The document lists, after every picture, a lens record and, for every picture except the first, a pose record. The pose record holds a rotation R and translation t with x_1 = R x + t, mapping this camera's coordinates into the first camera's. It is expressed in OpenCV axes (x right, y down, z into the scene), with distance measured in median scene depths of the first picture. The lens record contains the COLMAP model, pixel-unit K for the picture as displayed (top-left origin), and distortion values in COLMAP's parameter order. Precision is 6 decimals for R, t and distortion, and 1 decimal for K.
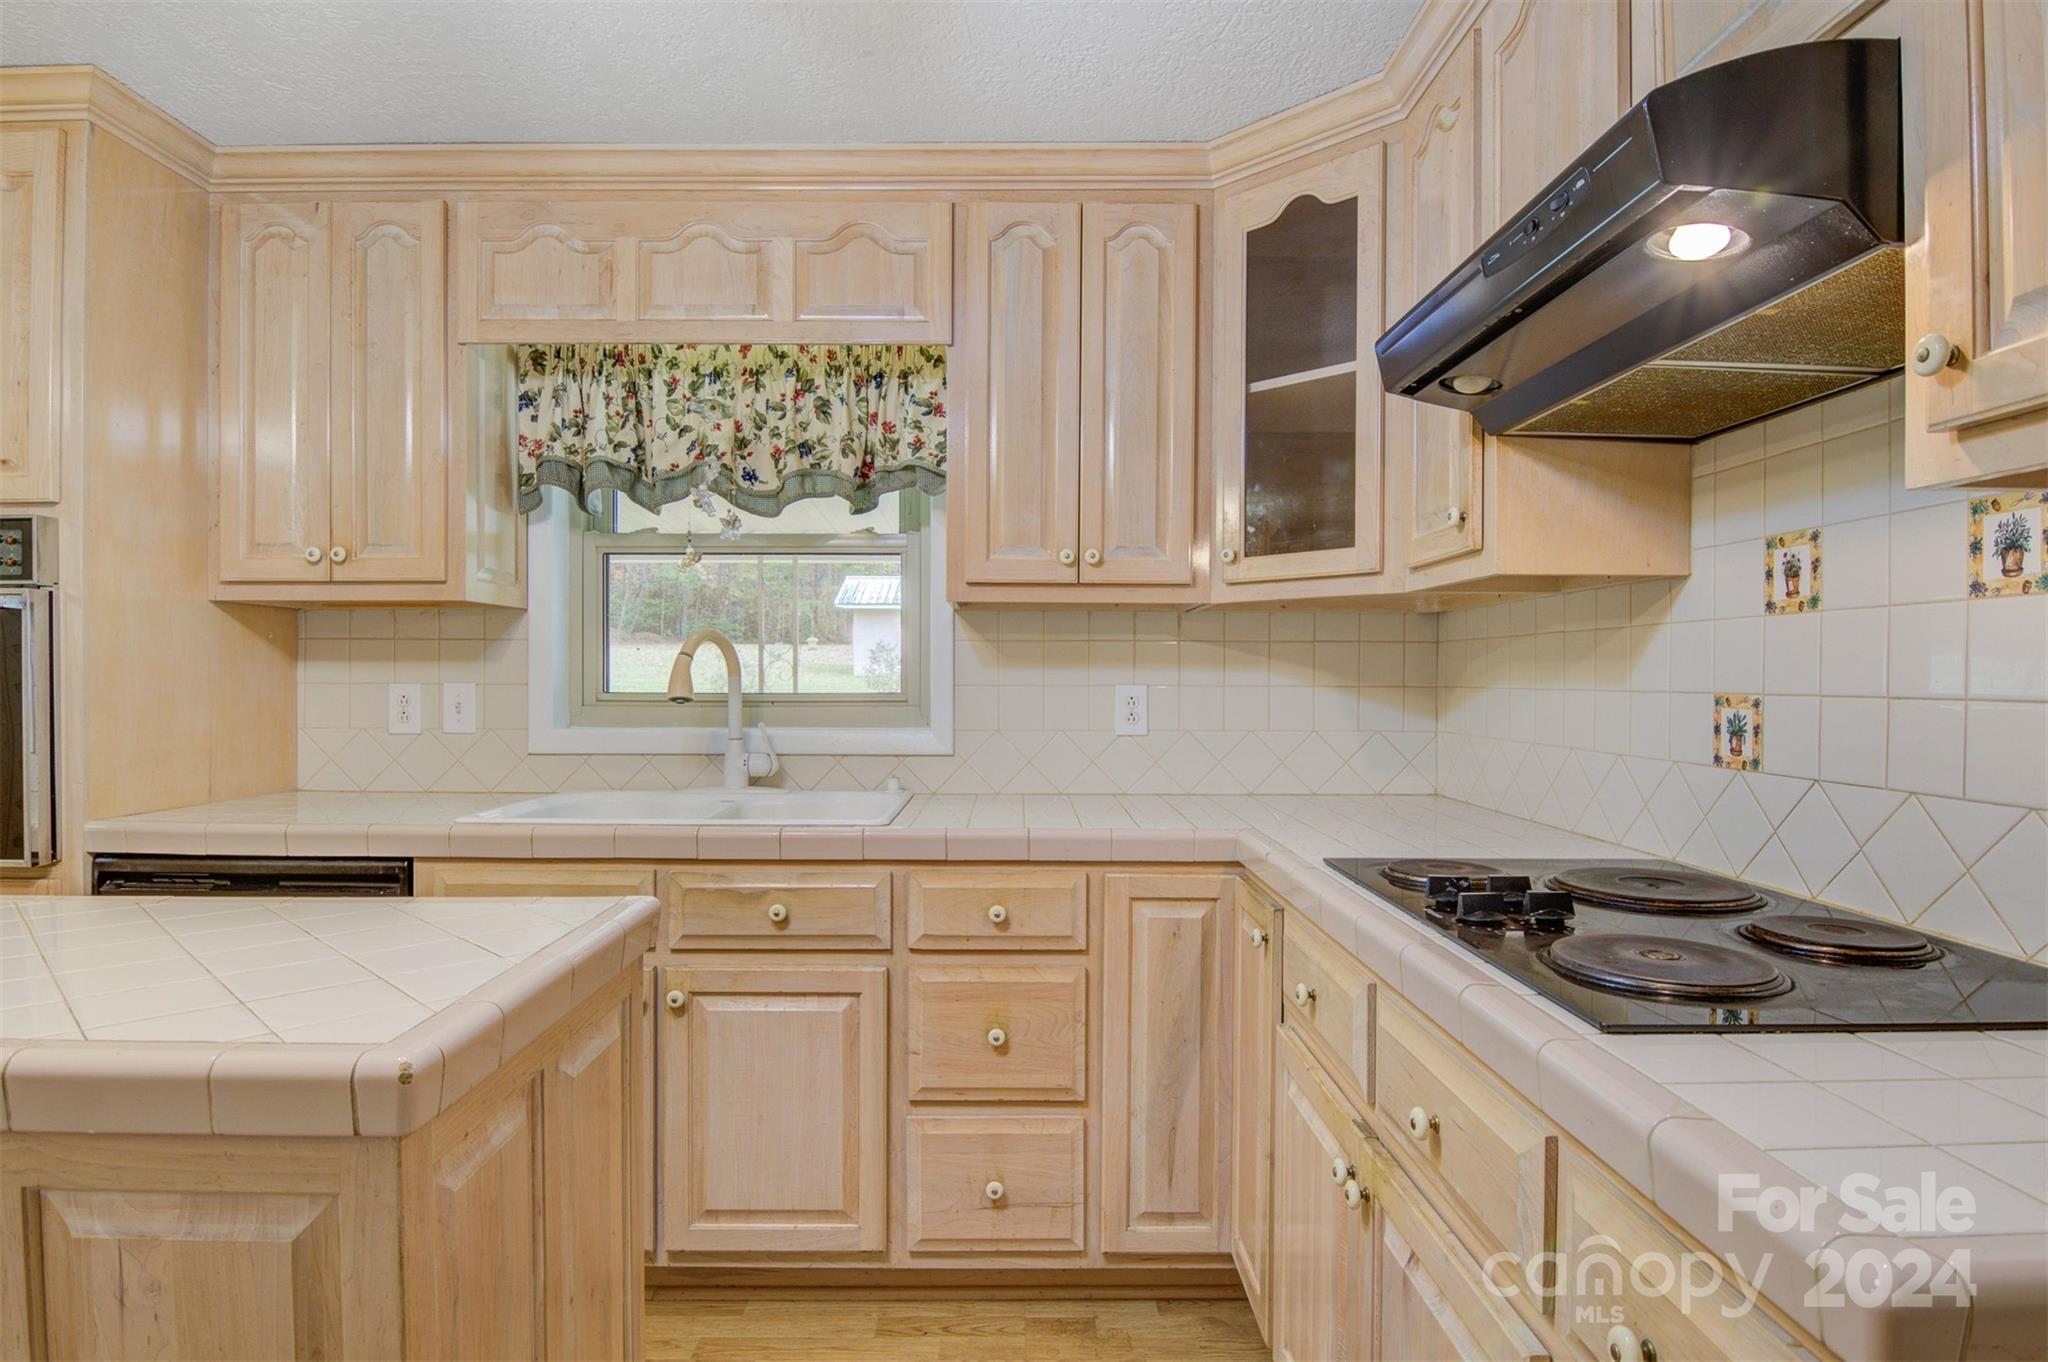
lens RADIAL K [[1080.7, 0, 1013.8], [0, 1080.7, 671.3], [0, 0, 1]] dist [0.002336, -0.019931]
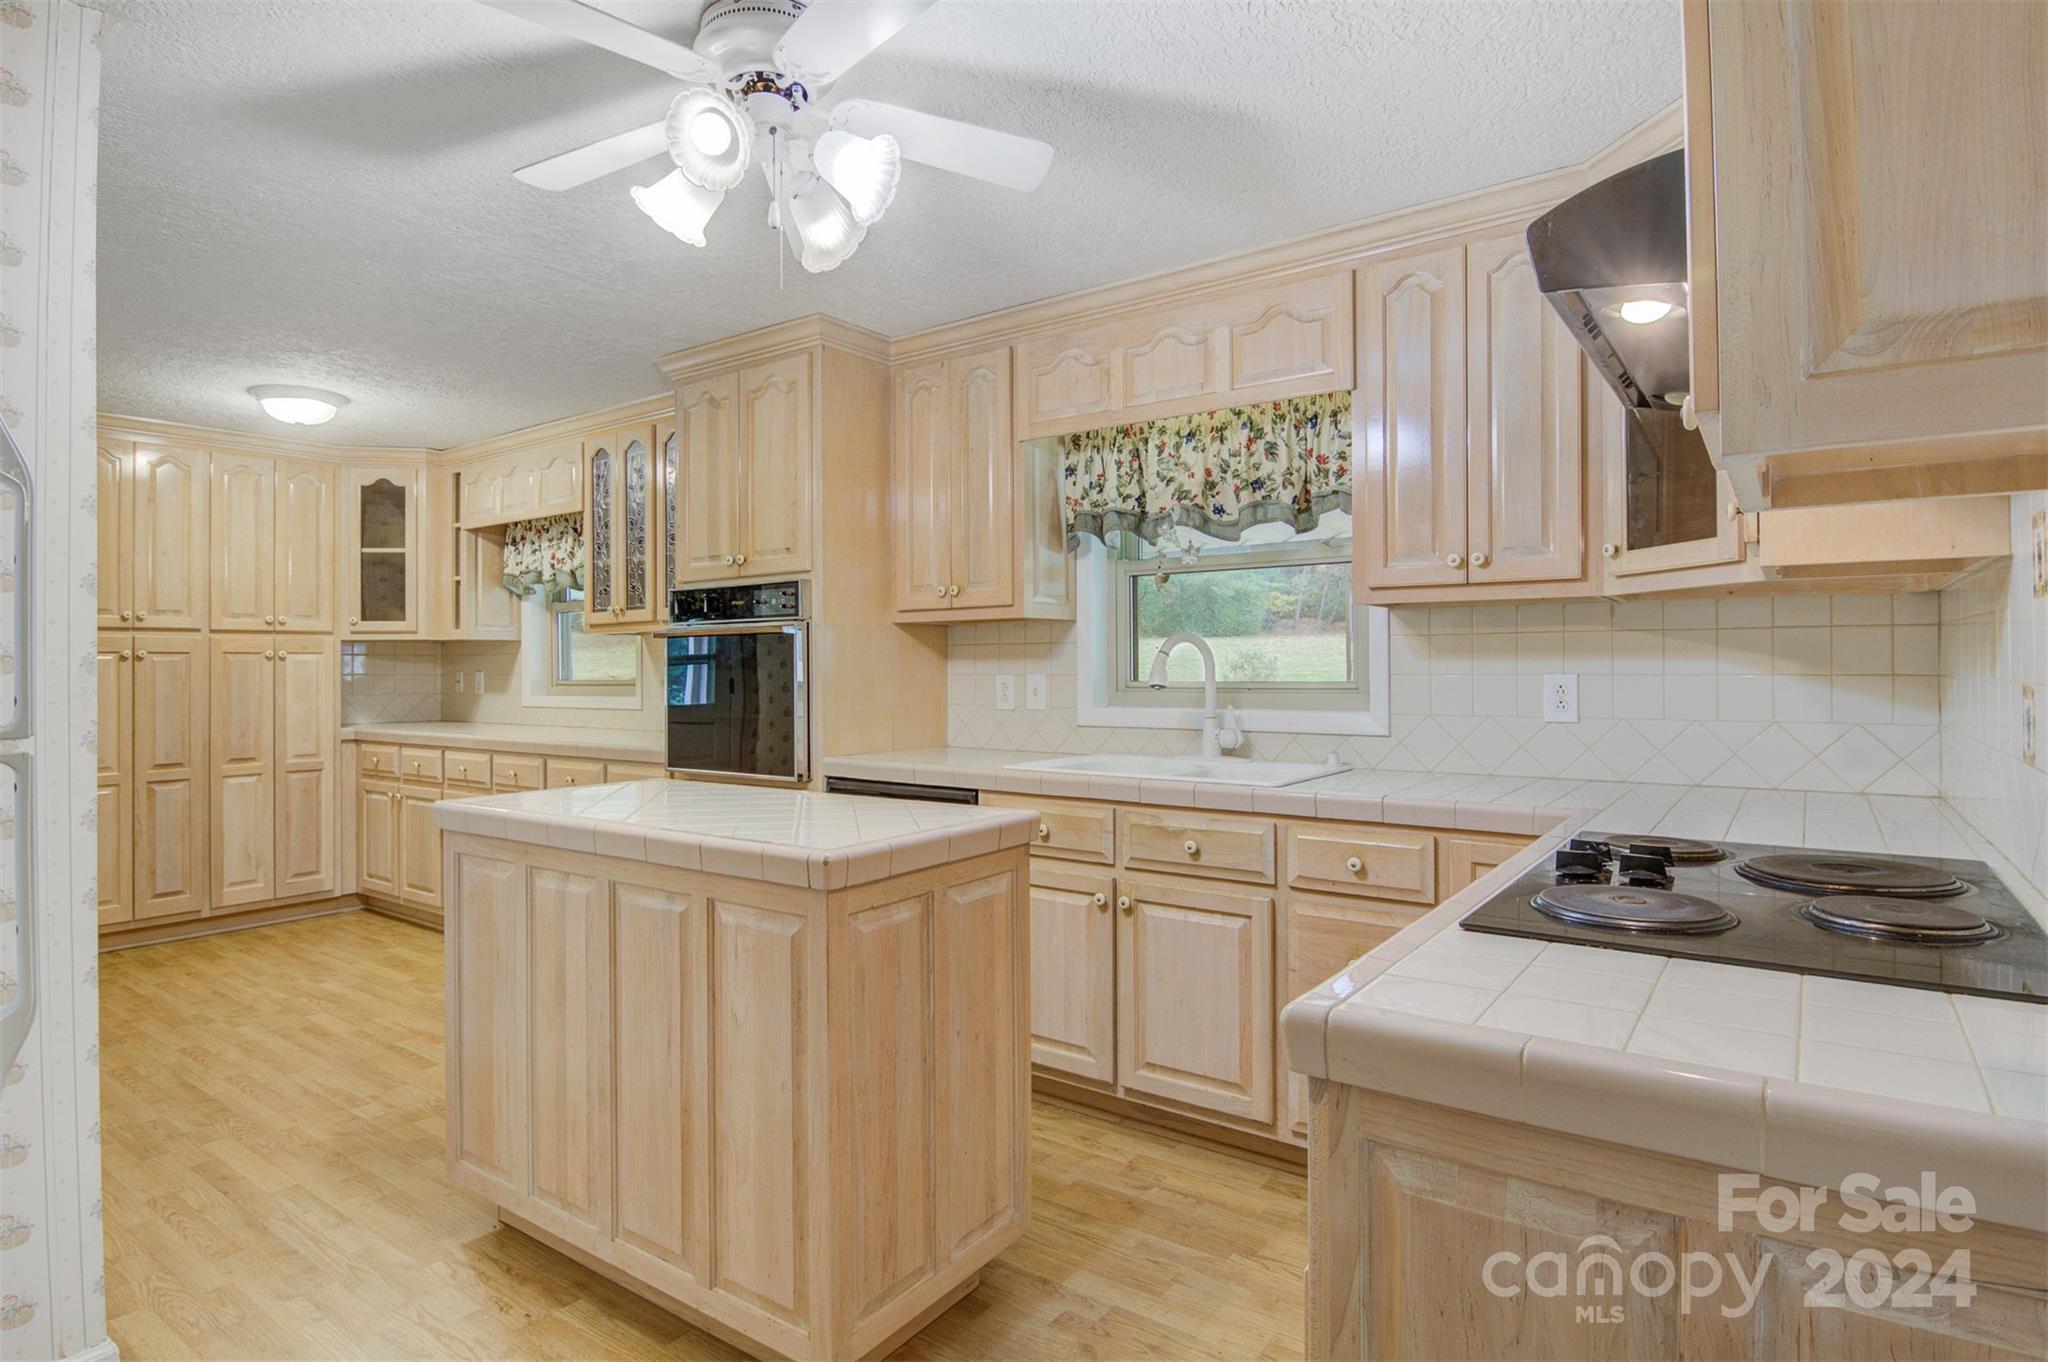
lens RADIAL K [[1085.2, 0, 1028.6], [0, 1085.2, 627.4], [0, 0, 1]] dist [-0.003170, -0.000309]
pose [[0.807697, -0.028729, -0.588898, 0.329155], [0.011180, 0.999379, -0.033419, -0.003341], [0.589492, 0.020408, 0.807516, -0.160503]]
